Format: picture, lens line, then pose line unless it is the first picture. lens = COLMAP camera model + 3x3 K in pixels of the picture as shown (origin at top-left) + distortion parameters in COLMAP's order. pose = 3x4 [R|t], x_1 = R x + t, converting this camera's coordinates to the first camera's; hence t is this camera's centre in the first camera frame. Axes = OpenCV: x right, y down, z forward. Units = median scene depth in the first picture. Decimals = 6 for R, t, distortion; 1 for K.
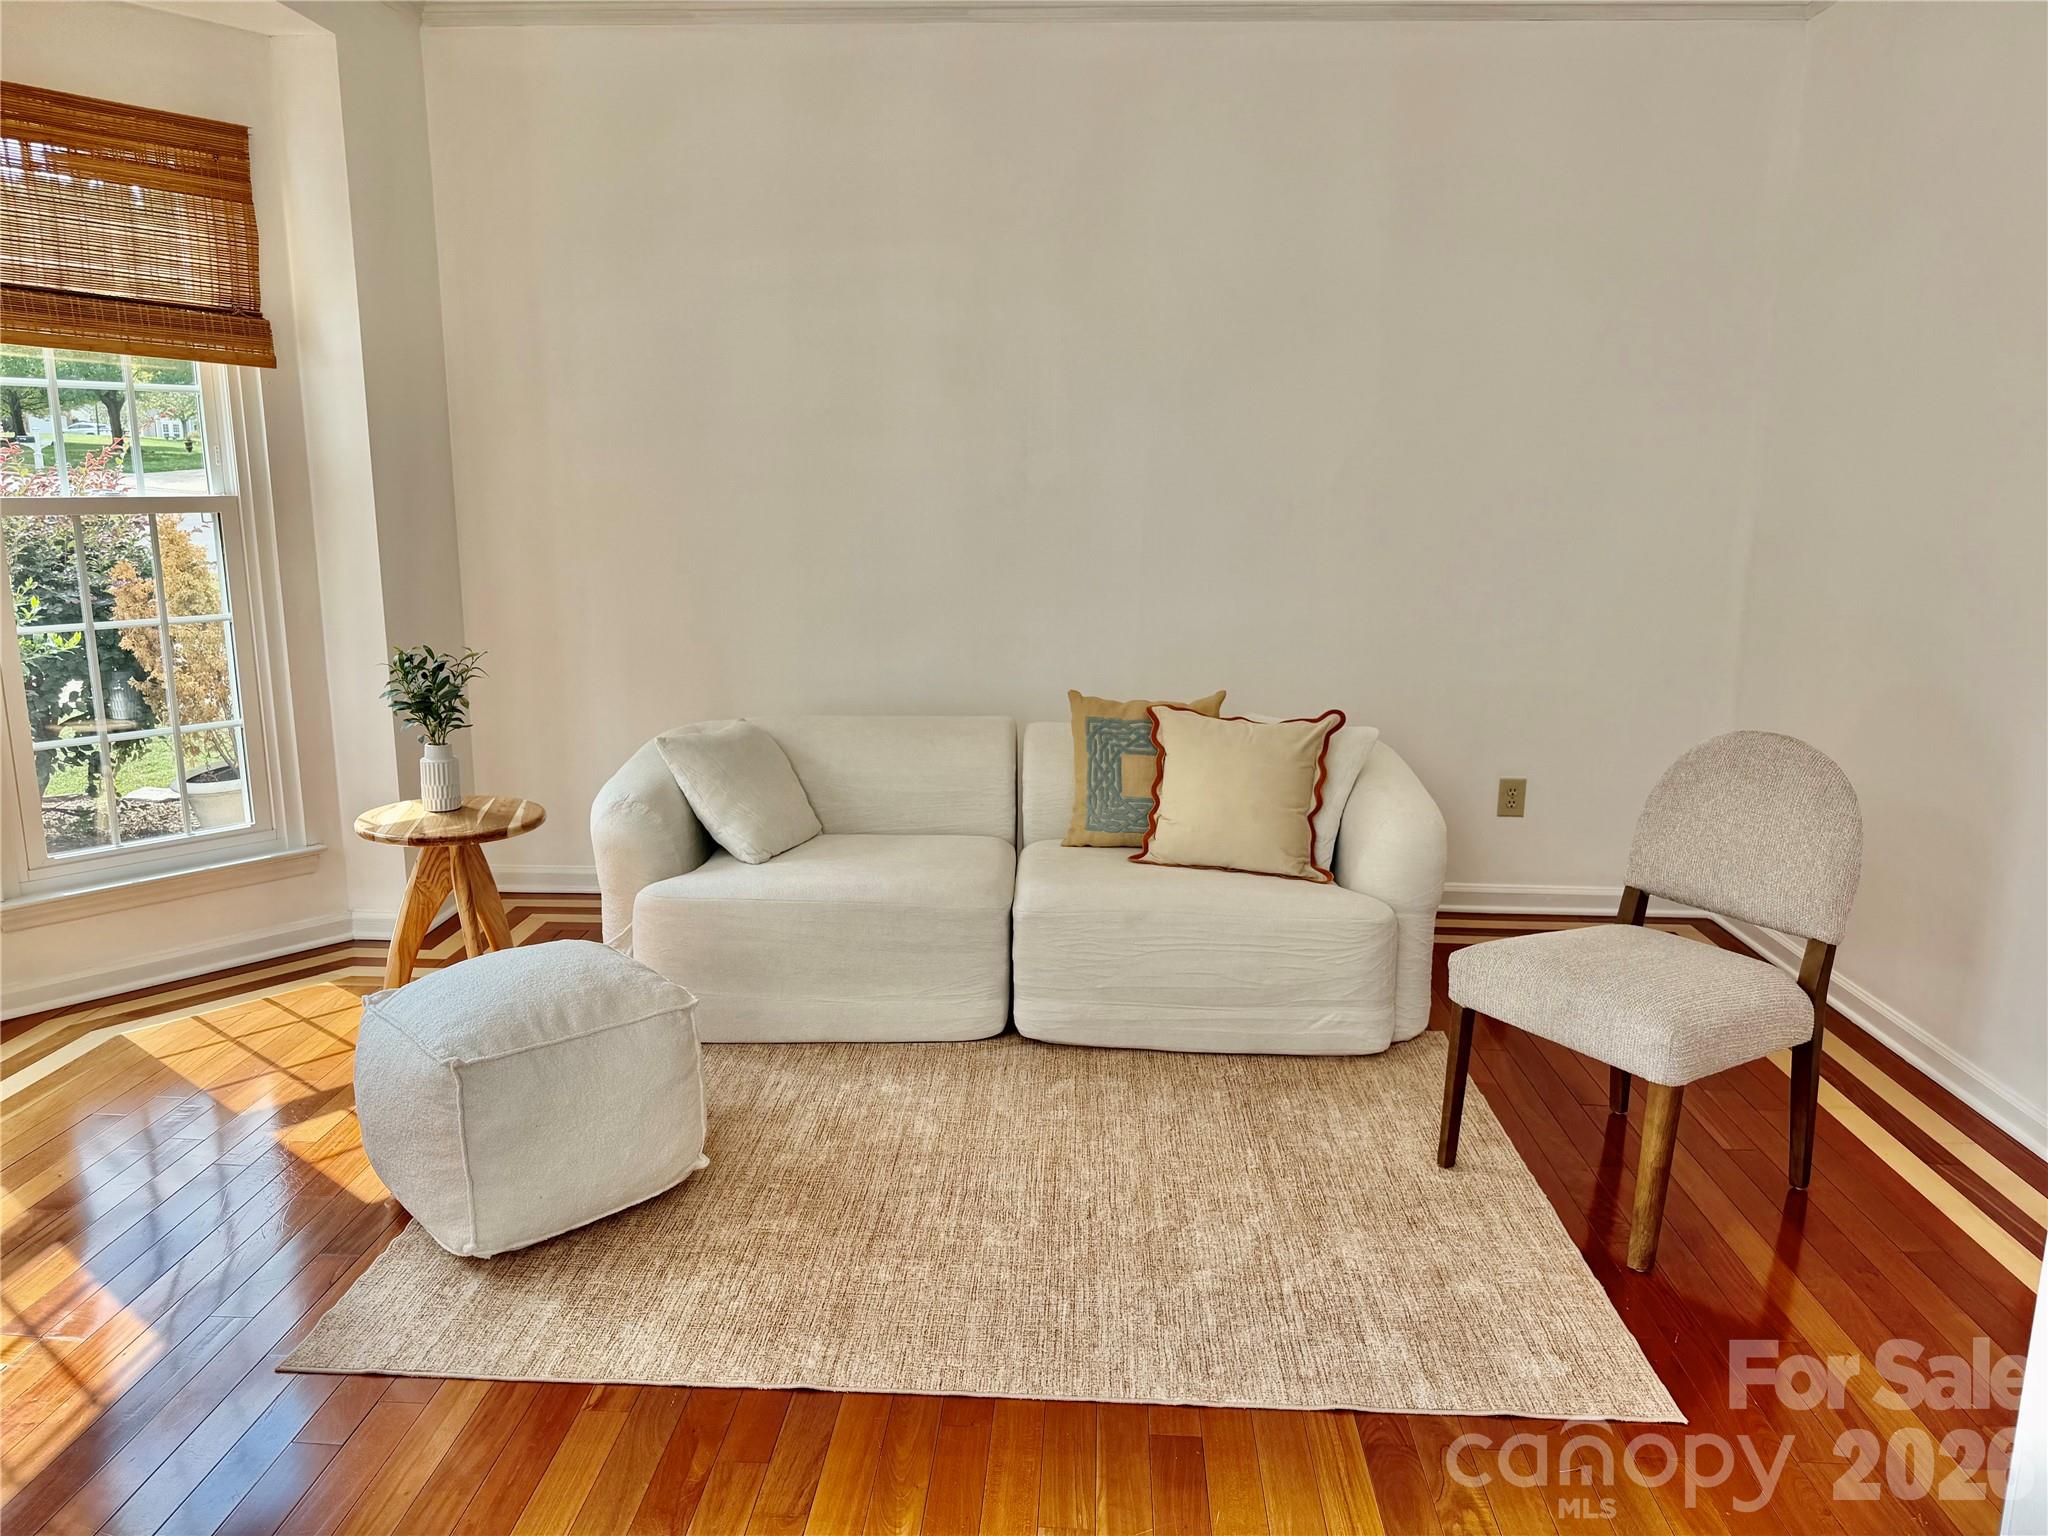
lens RADIAL K [[1440.6, 0, 1023.7], [0, 1440.6, 767.1], [0, 0, 1]] dist [-0.012258, -0.003430]
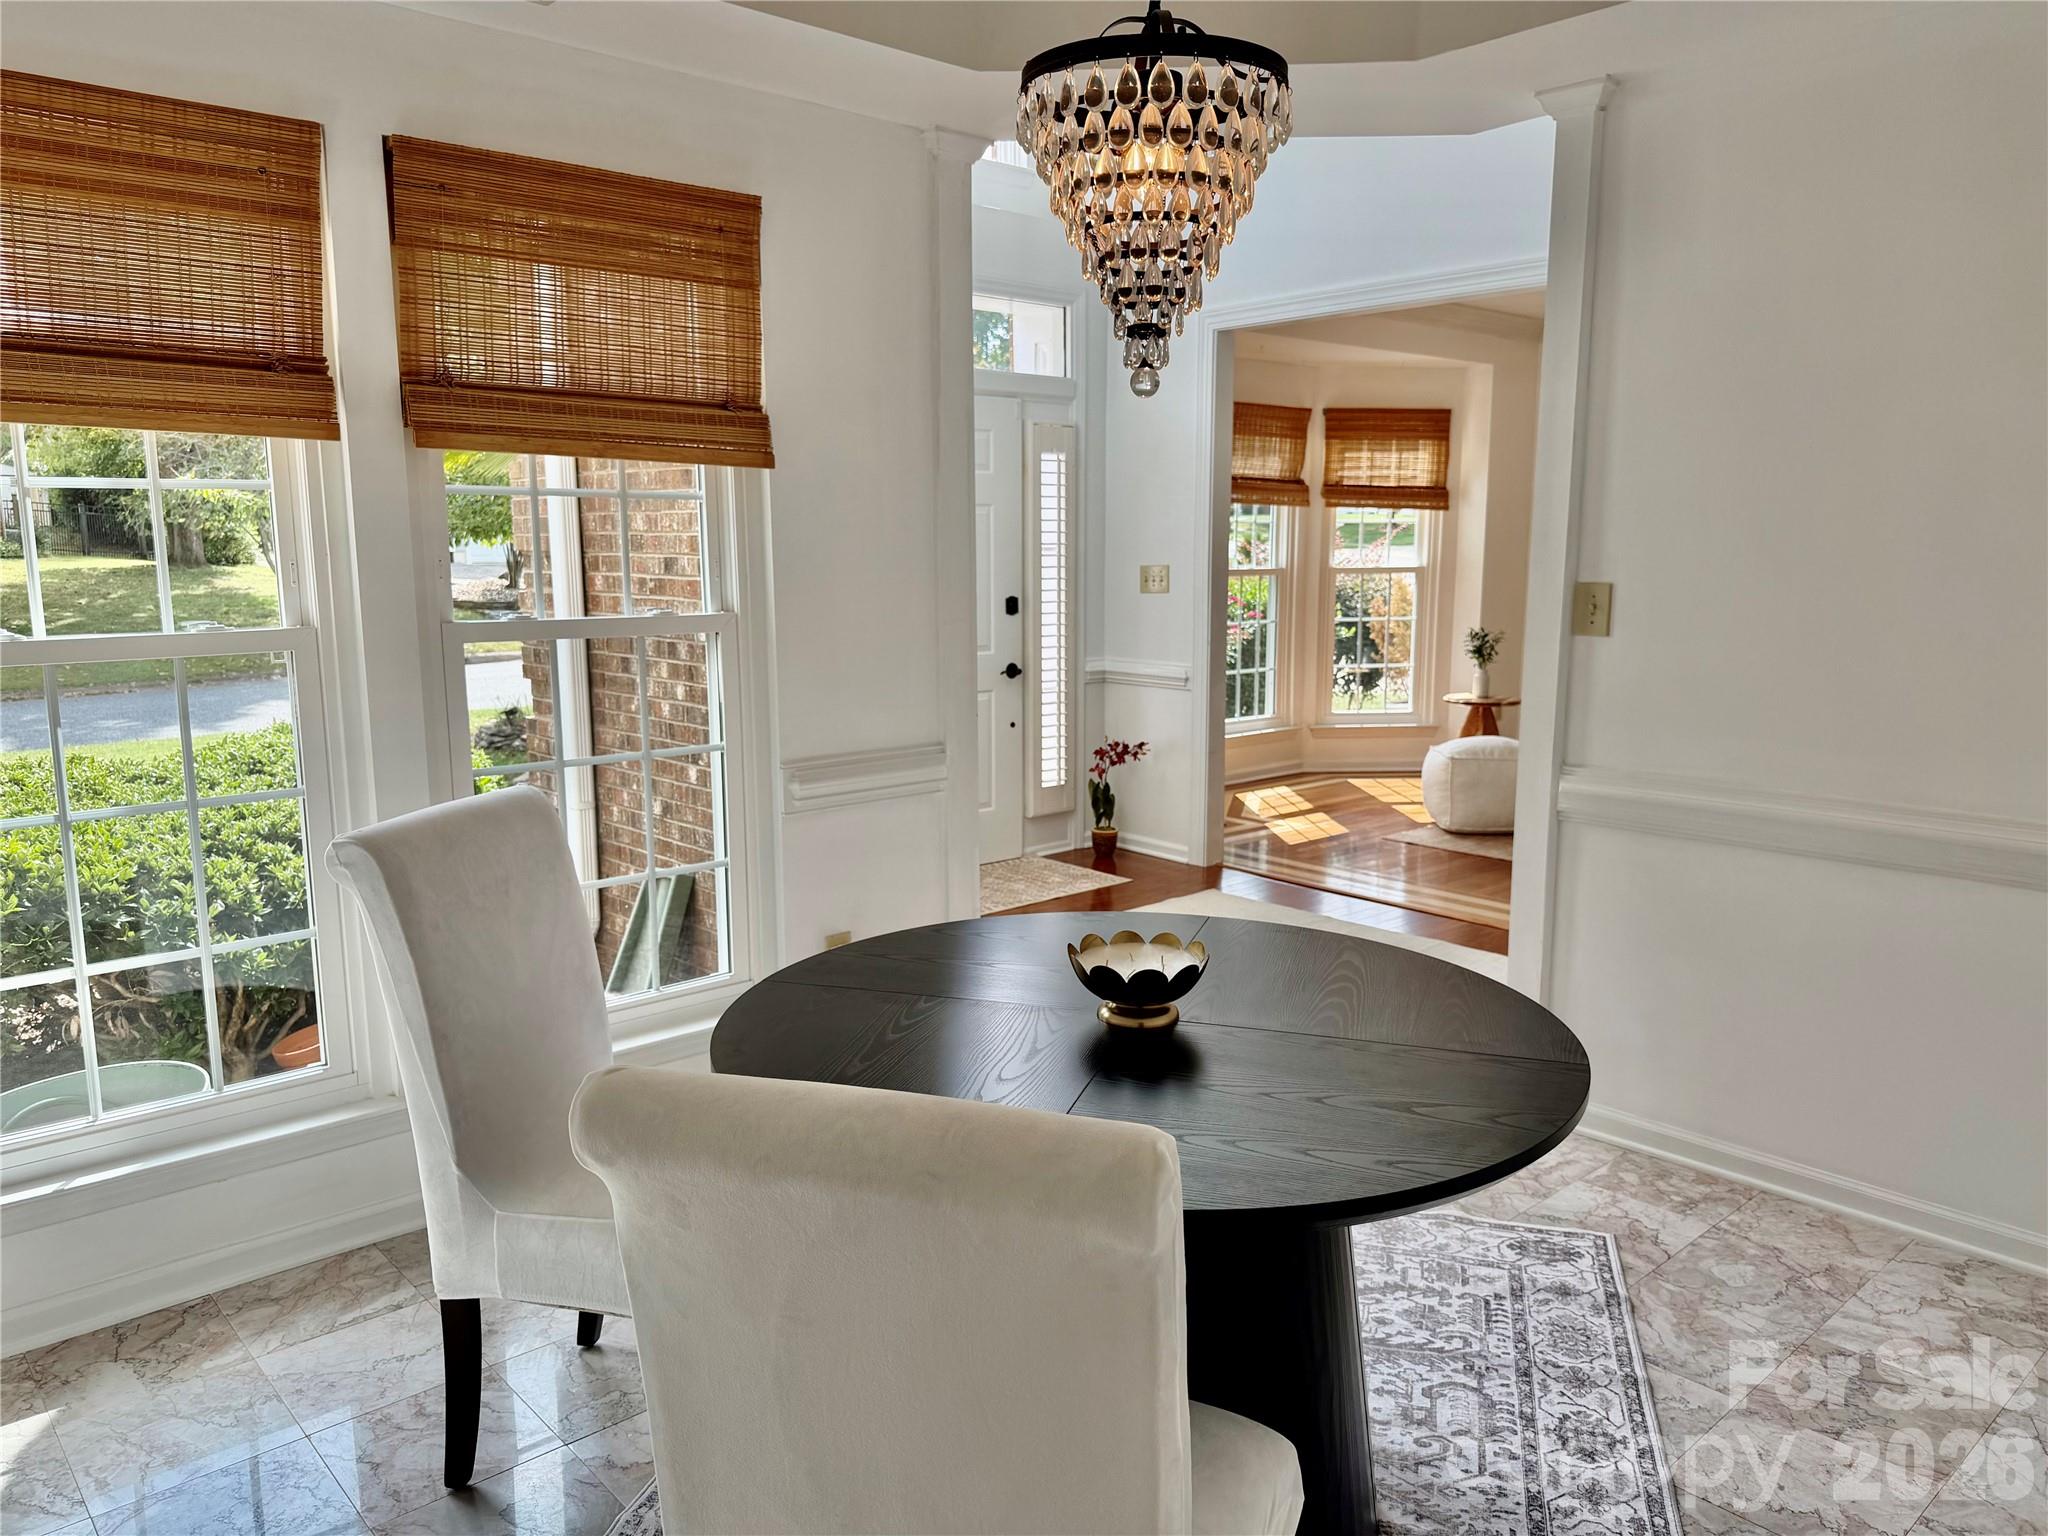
lens RADIAL K [[1440.6, 0, 1024.7], [0, 1440.6, 771.2], [0, 0, 1]] dist [-0.012258, -0.003430]
pose [[0.699808, 0.109965, -0.705816, 0.672645], [-0.147650, 0.989010, 0.007692, 0.216548], [0.698905, 0.098831, 0.708353, -1.061192]]
